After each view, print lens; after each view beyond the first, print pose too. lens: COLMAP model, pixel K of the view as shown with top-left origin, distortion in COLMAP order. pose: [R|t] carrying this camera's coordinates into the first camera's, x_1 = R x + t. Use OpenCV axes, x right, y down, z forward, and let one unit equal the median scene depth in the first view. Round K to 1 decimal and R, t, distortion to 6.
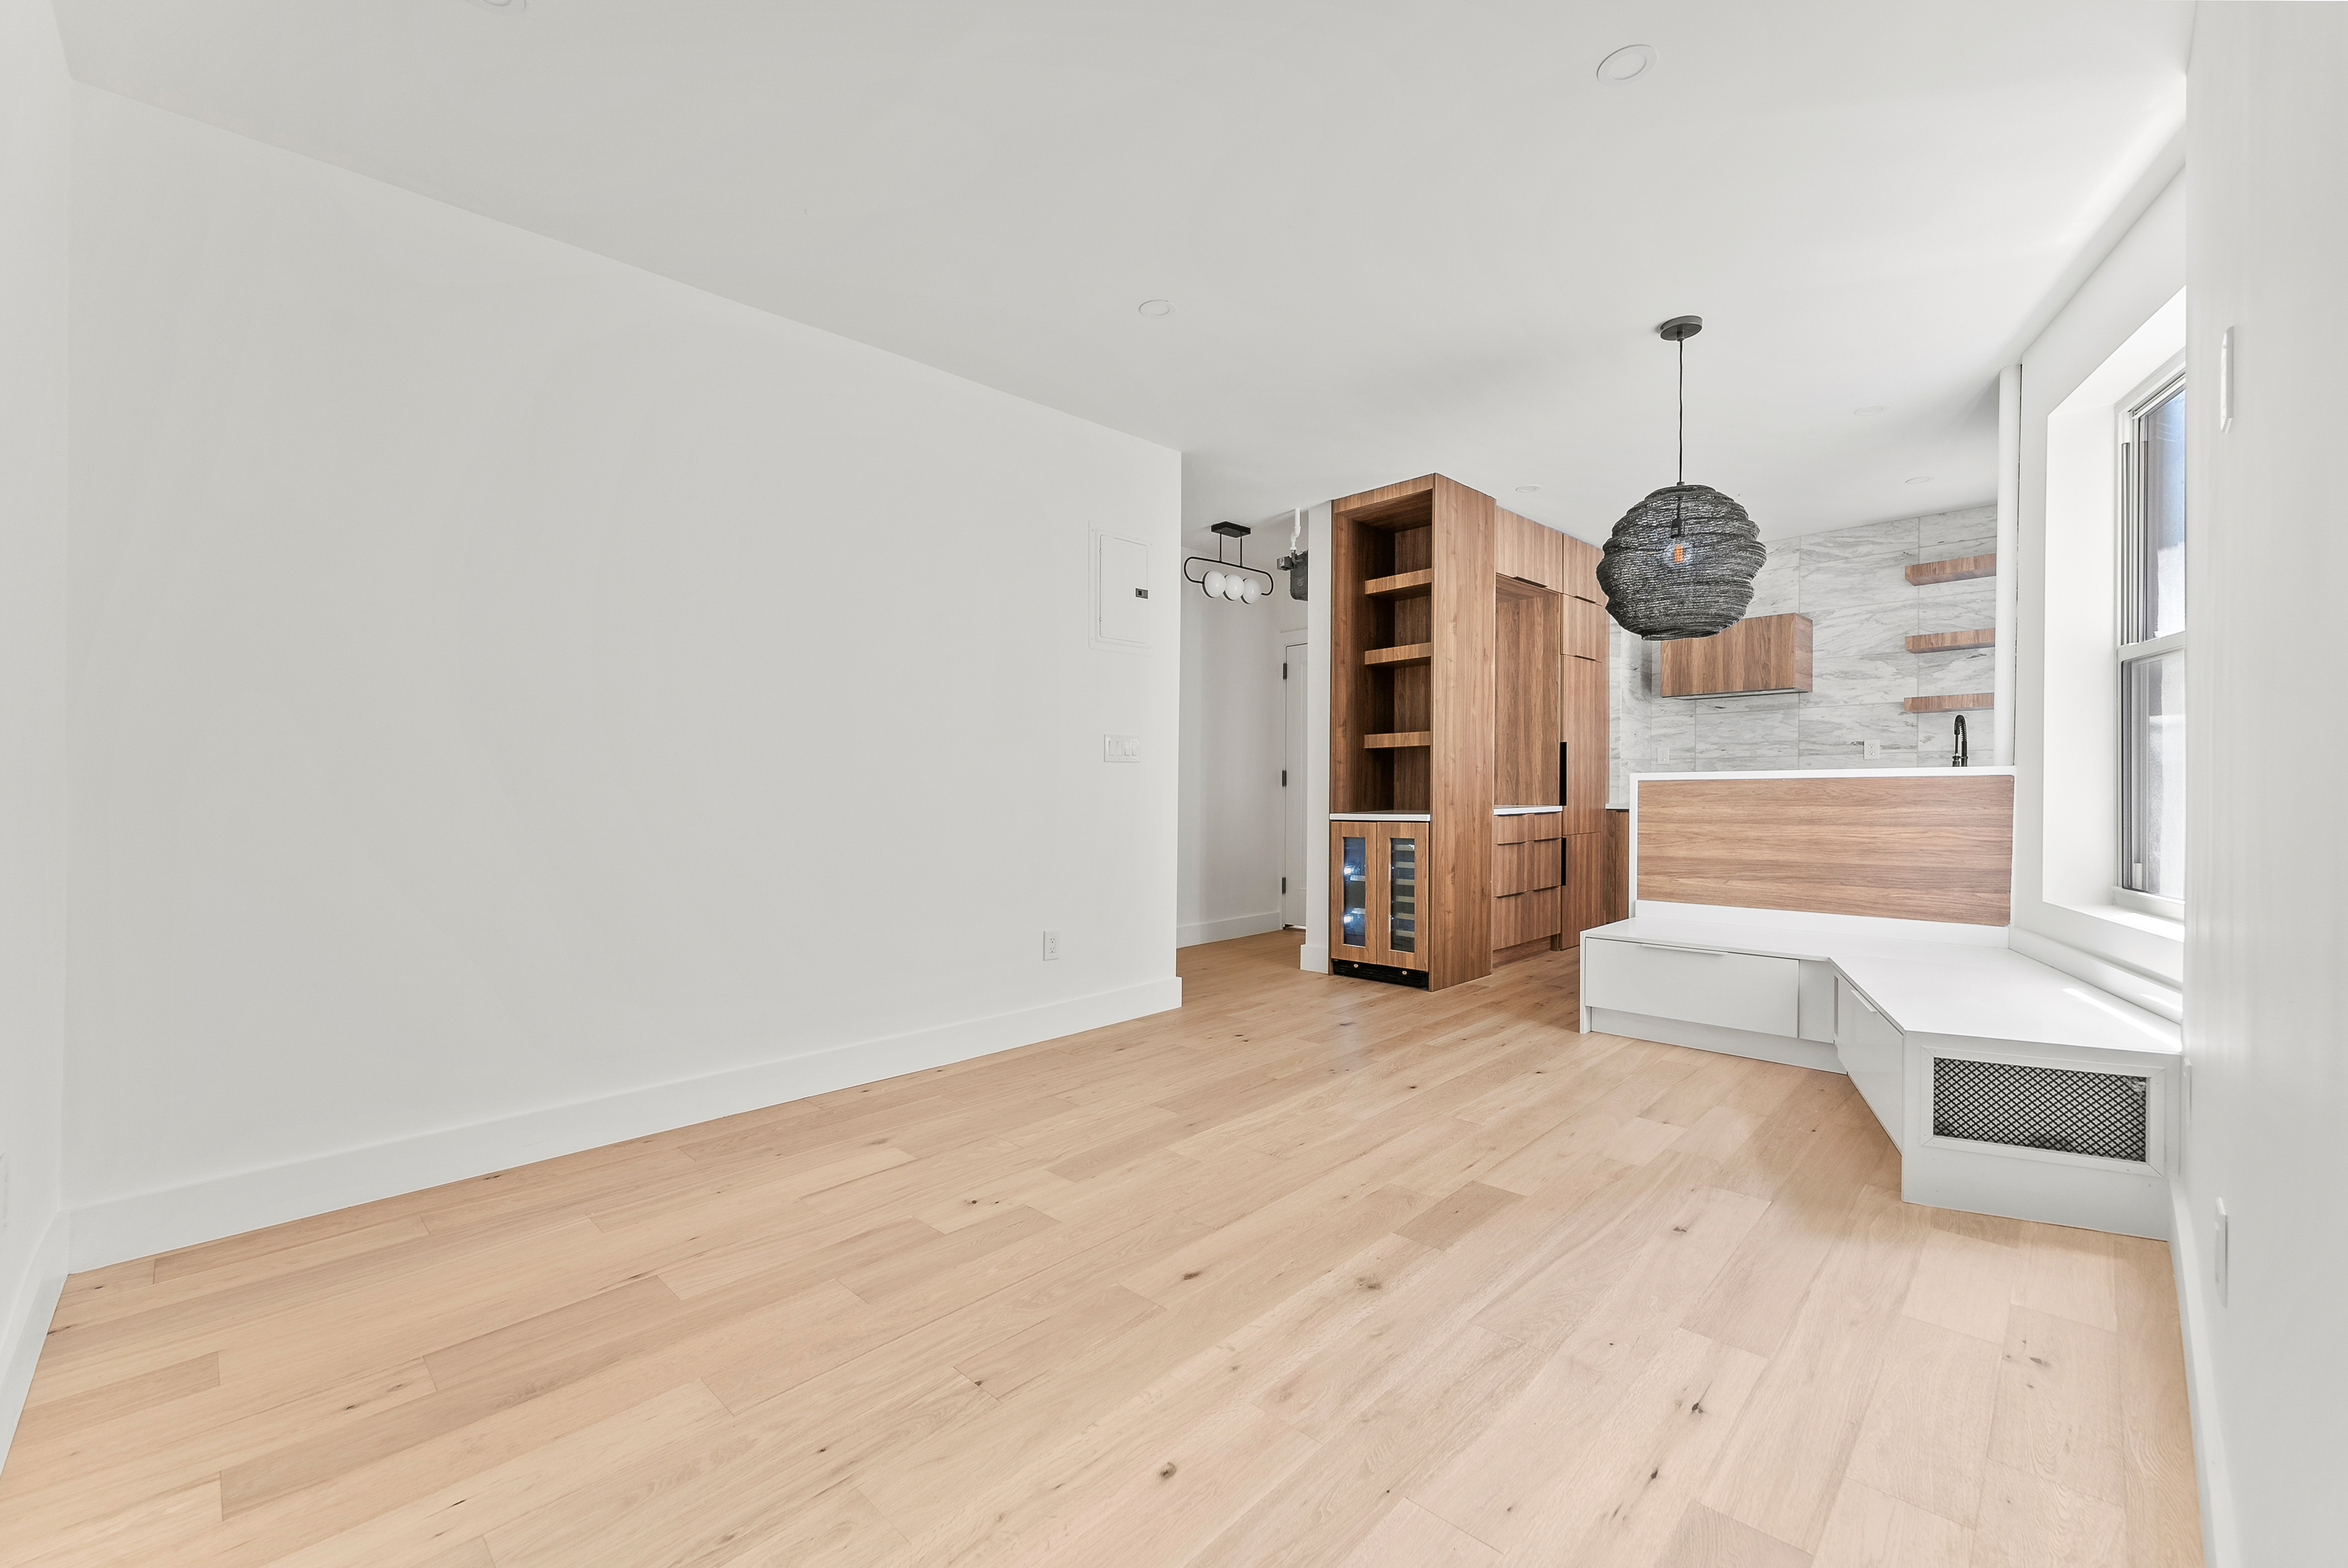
lens RADIAL K [[948.3, 0, 1161.4], [0, 948.3, 805.3], [0, 0, 1]] dist [0.003619, 0.000216]
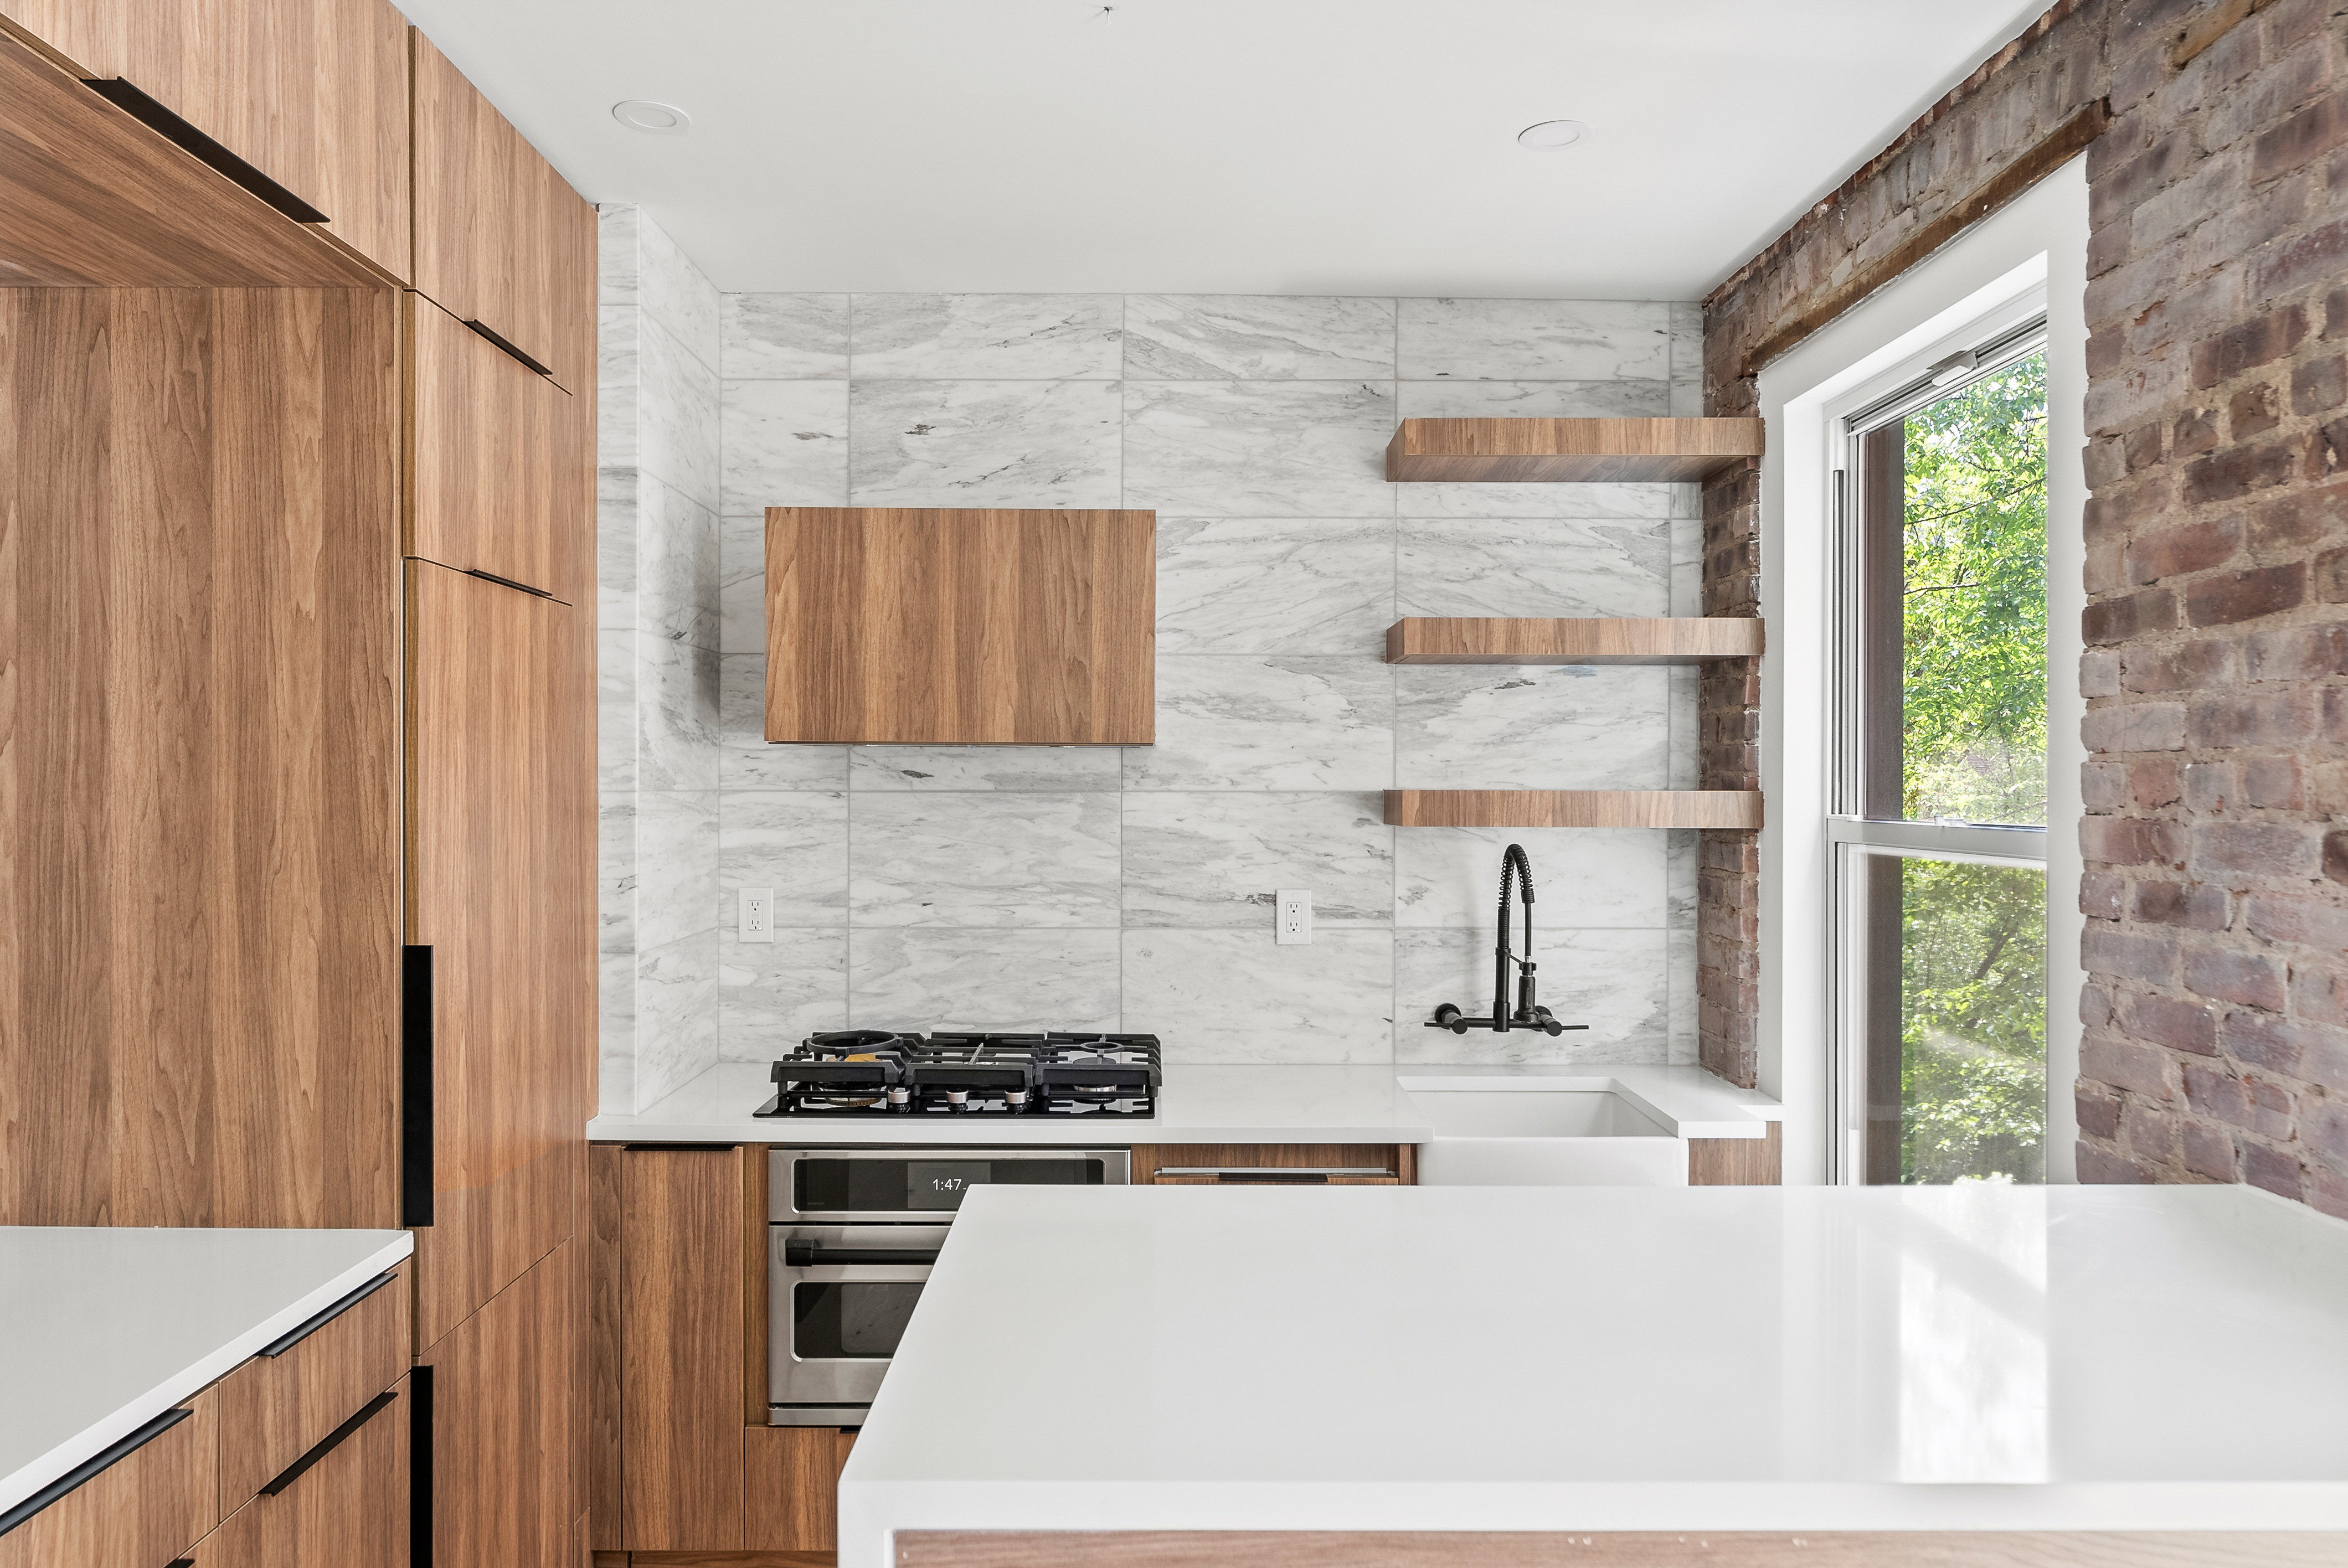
lens RADIAL K [[1587.4, 0, 1173.4], [0, 1587.4, 803.7], [0, 0, 1]] dist [0.002858, -0.002239]
pose [[0.685289, -0.000362, 0.728271, 0.267827], [0.004303, 0.999984, -0.003552, -0.097297], [-0.728258, 0.005568, 0.685280, 0.601165]]
